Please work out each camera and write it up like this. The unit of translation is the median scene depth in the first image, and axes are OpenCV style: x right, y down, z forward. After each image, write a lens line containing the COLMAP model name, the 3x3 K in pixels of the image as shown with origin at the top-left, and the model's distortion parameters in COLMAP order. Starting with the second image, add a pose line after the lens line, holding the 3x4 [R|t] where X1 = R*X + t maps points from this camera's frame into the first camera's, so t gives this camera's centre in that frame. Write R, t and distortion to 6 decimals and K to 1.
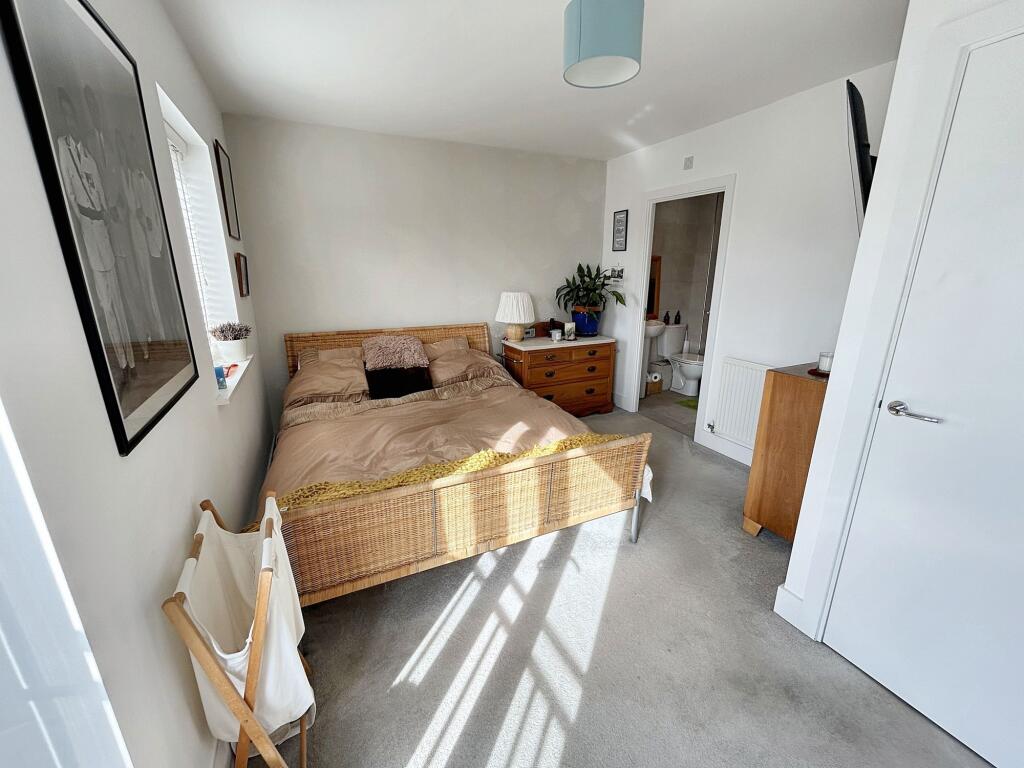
lens RADIAL K [[415.1, 0, 513.0], [0, 415.1, 383.0], [0, 0, 1]] dist [-0.003691, 0.001488]
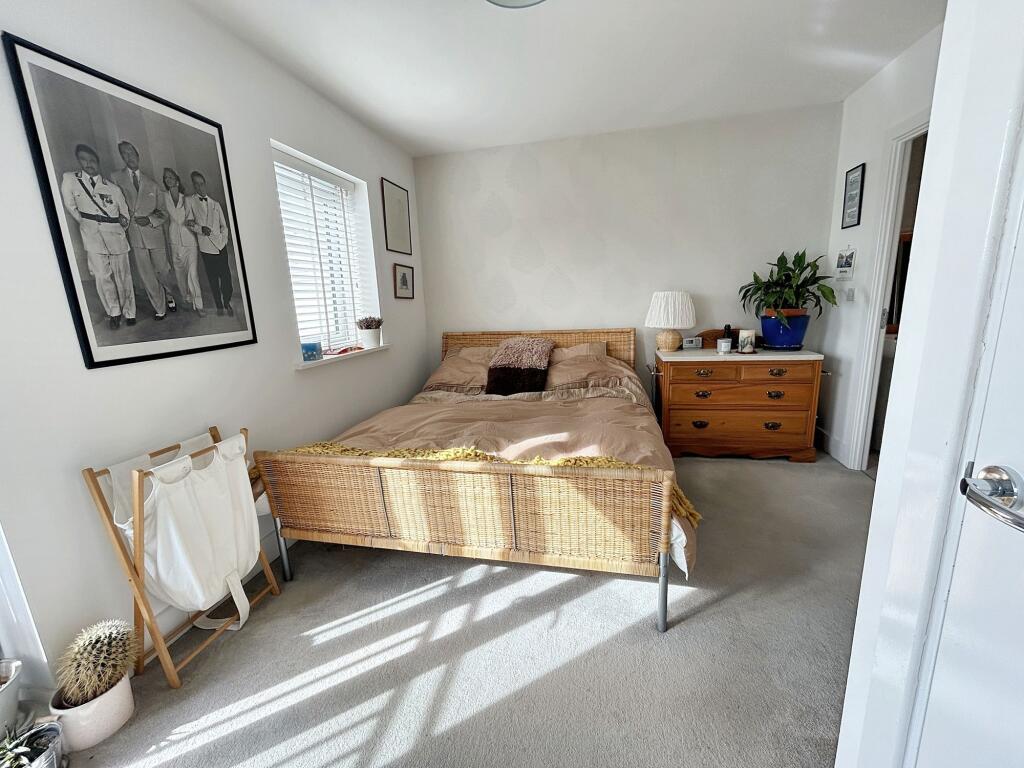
lens RADIAL K [[415.1, 0, 511.6], [0, 415.1, 382.9], [0, 0, 1]] dist [-0.003691, 0.001488]
pose [[0.784205, 0.092529, -0.613564, 0.329492], [-0.124280, 0.992204, -0.009215, 0.011243], [0.607928, 0.083480, 0.789591, 0.191690]]
